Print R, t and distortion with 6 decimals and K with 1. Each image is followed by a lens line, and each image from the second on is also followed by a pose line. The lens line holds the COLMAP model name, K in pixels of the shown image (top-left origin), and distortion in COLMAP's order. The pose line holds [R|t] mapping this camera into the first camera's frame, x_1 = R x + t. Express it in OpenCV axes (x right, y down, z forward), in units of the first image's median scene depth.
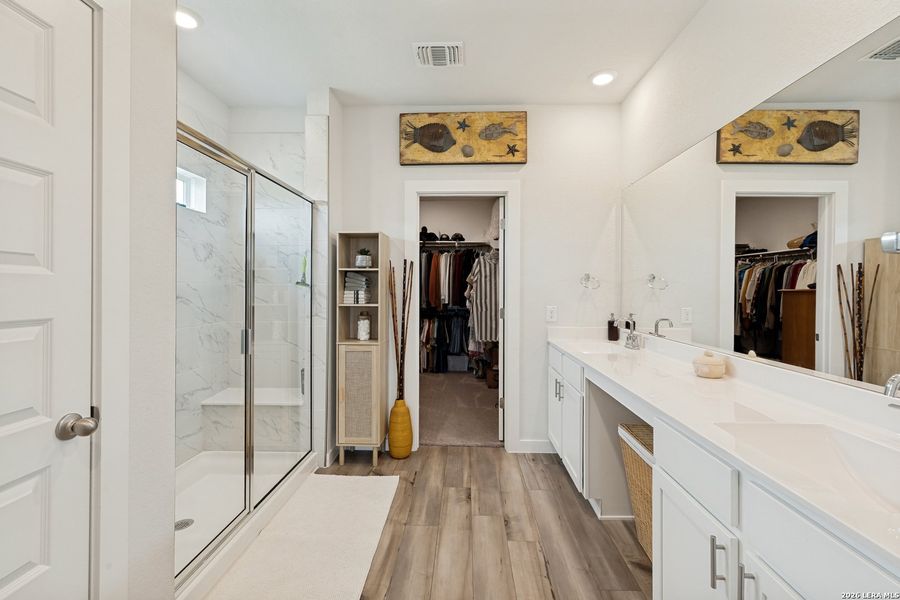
lens RADIAL K [[397.9, 0, 451.1], [0, 397.9, 287.9], [0, 0, 1]] dist [0.001444, 0.000191]
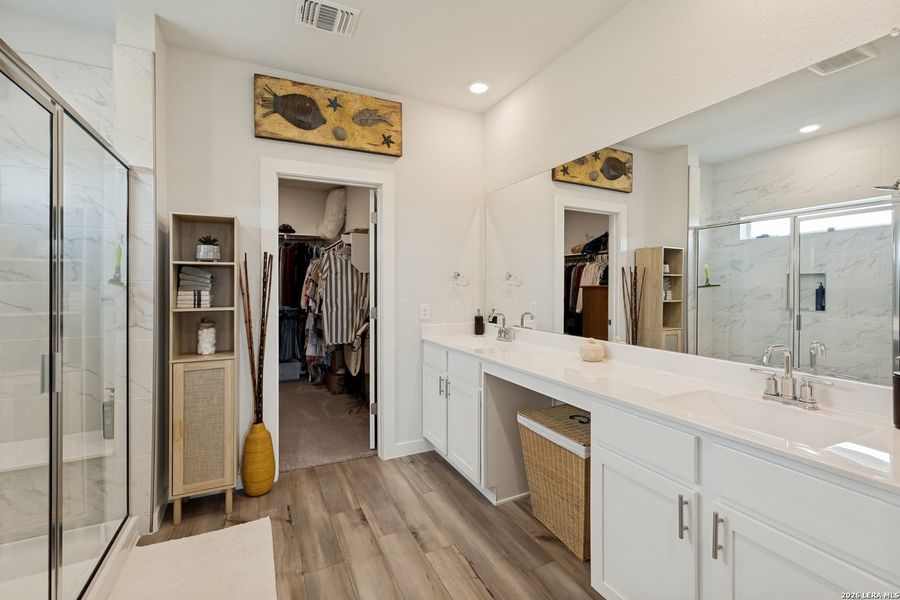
lens RADIAL K [[401.3, 0, 453.3], [0, 401.3, 285.1], [0, 0, 1]] dist [0.002665, 0.000339]
pose [[0.882931, -0.004933, 0.469478, -0.163308], [0.004762, 0.999987, 0.001552, -0.003087], [-0.469479, 0.000865, 0.882943, 0.083231]]
